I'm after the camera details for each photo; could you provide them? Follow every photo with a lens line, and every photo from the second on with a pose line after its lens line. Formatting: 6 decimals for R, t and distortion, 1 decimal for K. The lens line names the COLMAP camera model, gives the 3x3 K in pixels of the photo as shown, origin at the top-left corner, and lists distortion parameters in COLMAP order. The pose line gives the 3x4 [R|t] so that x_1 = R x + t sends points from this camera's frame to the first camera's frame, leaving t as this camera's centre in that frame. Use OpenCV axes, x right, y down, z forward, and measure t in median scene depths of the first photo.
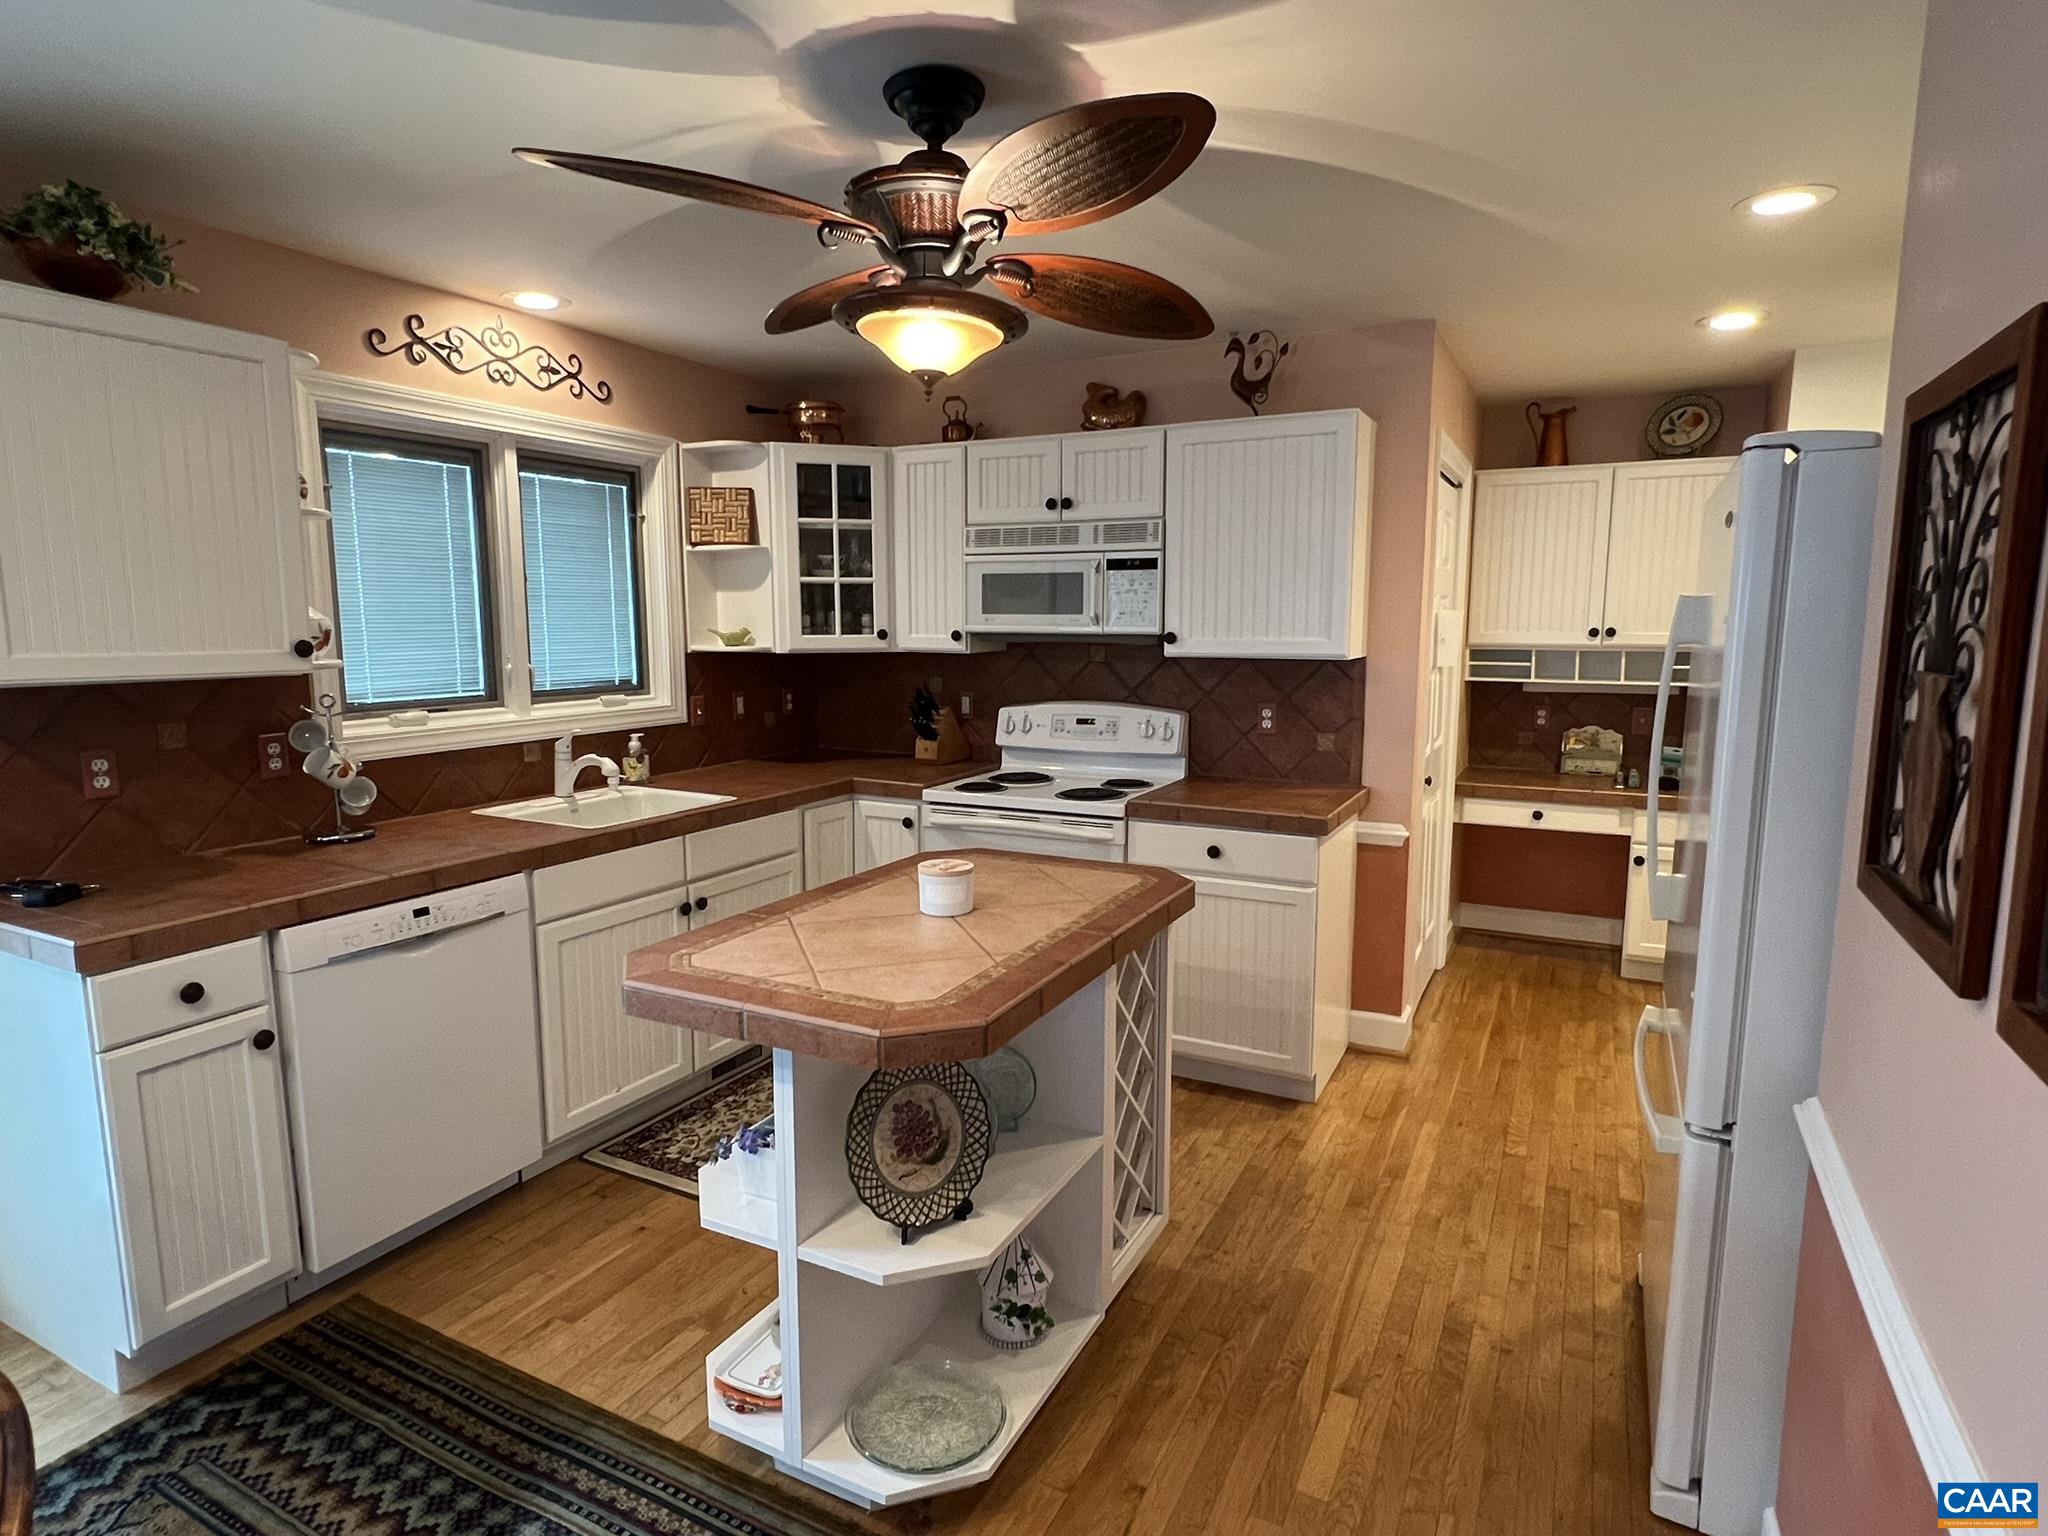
lens RADIAL K [[1118.2, 0, 1008.0], [0, 1118.2, 772.7], [0, 0, 1]] dist [-0.006527, 0.002104]
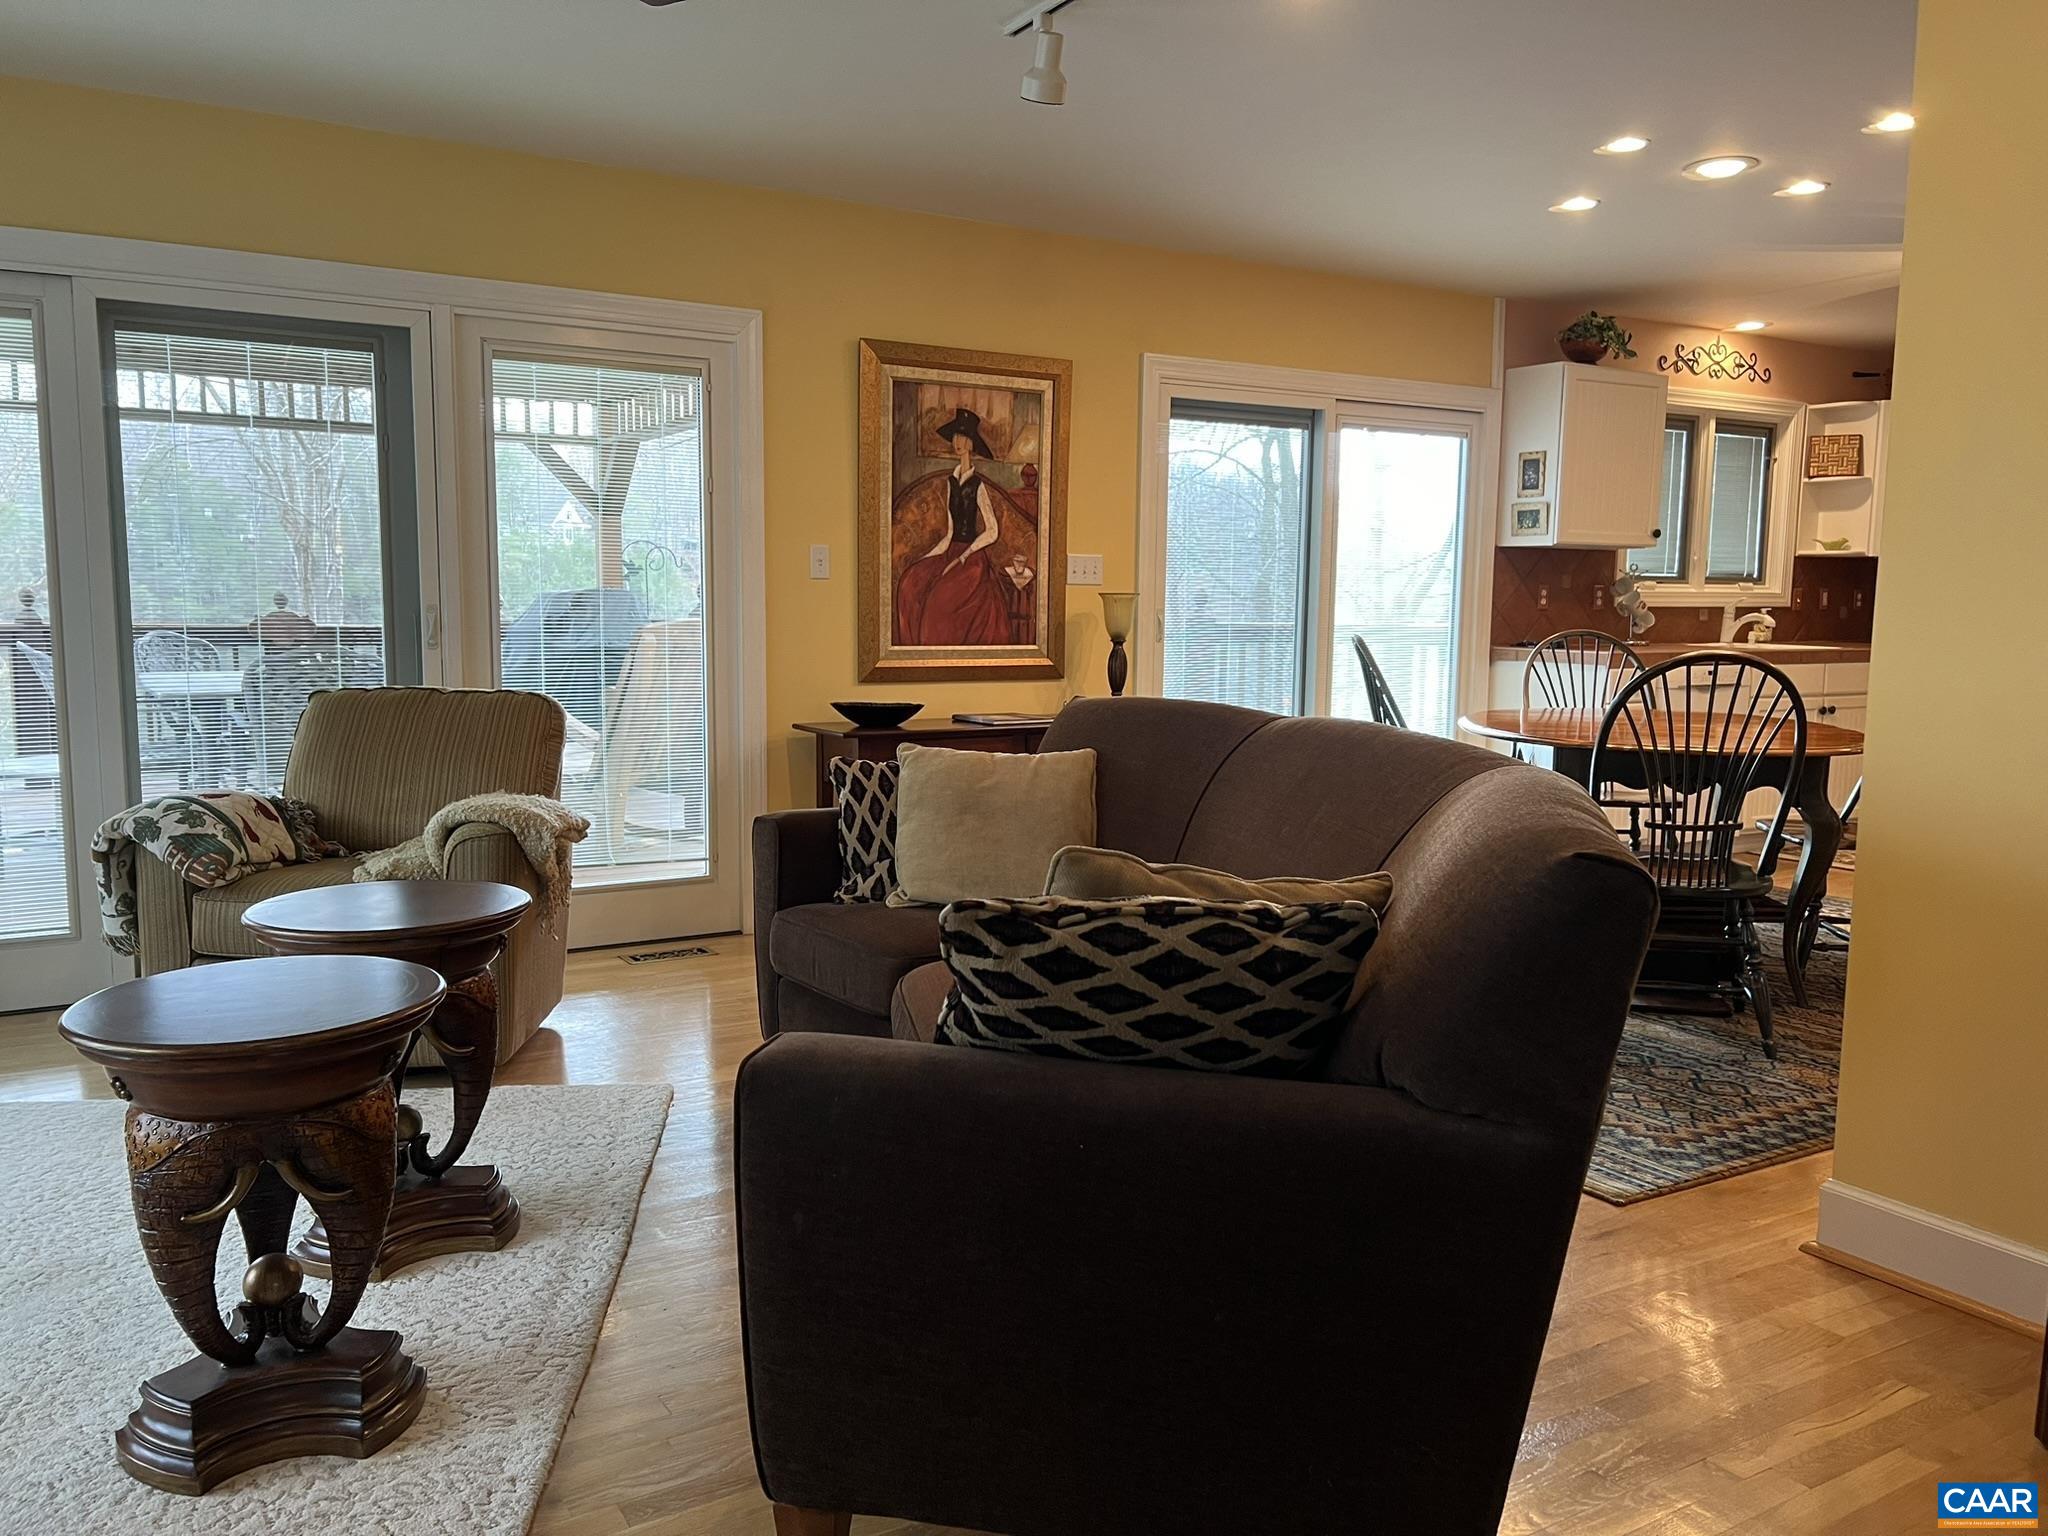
lens RADIAL K [[1548.4, 0, 1022.9], [0, 1548.4, 774.8], [0, 0, 1]] dist [0.053810, -0.059163]
pose [[0.858039, 0.067846, -0.509083, -0.116115], [-0.080491, 0.996751, -0.002825, 0.270777], [0.507237, 0.043400, 0.860713, -1.257416]]
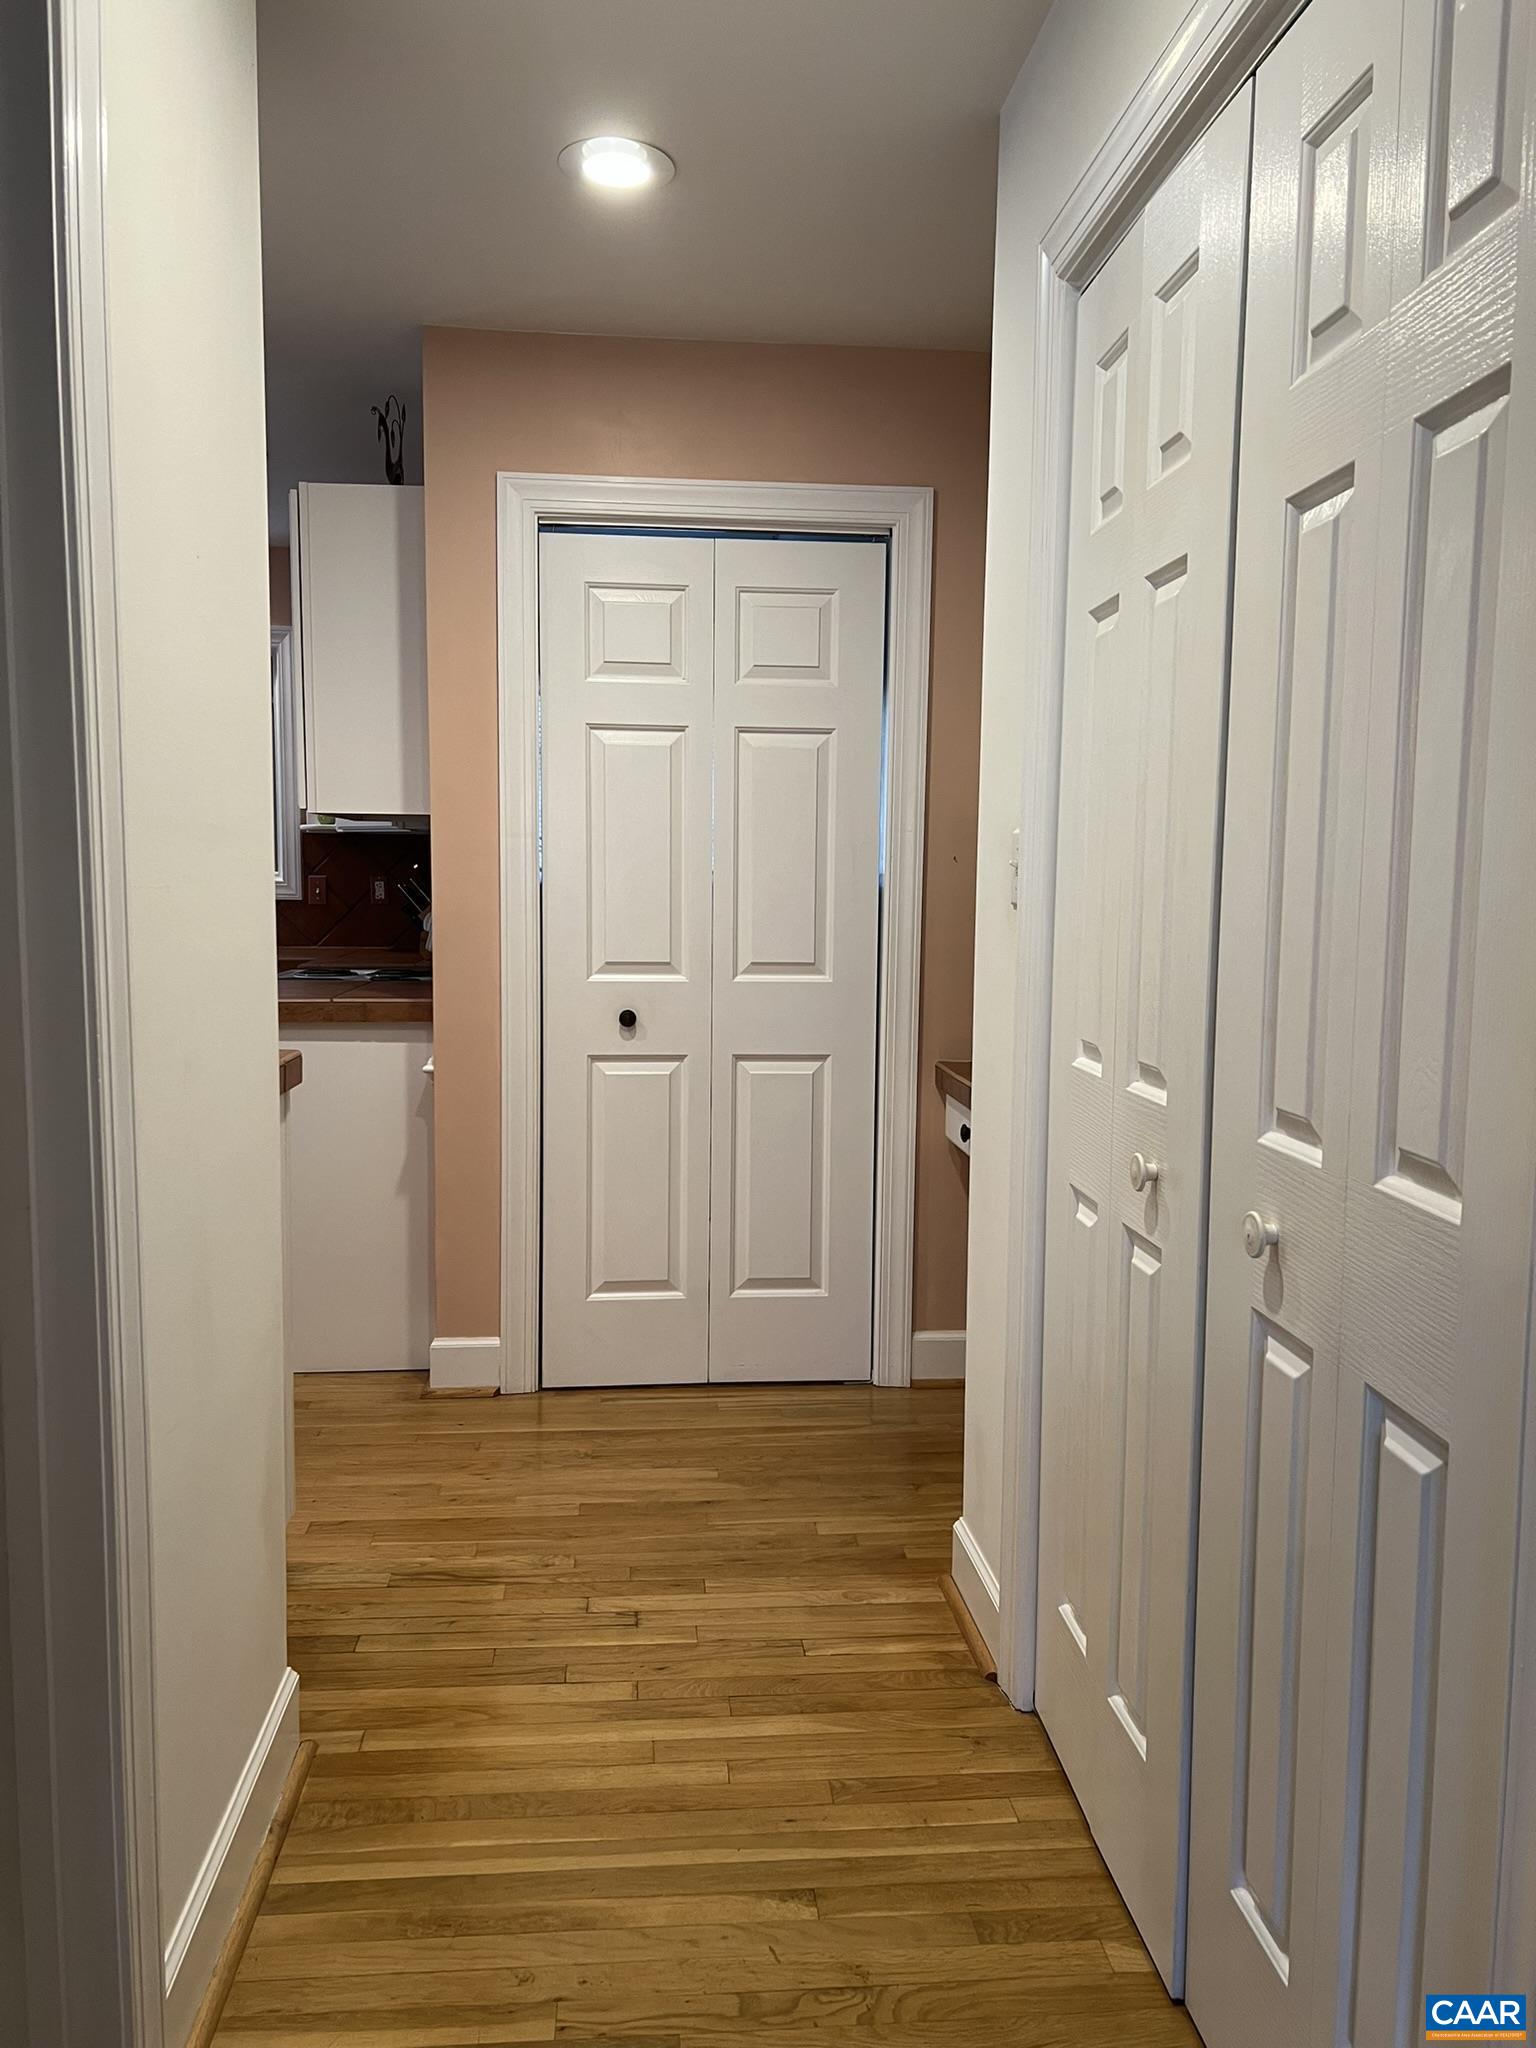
lens RADIAL K [[1548.4, 0, 765.6], [0, 1548.4, 1023.6], [0, 0, 1]] dist [0.053810, -0.059163]
pose [[0.540766, 0.091625, -0.836168, 1.301978], [-0.128185, 0.991416, 0.025738, -0.026724], [0.831349, 0.093266, 0.547870, 0.646783]]
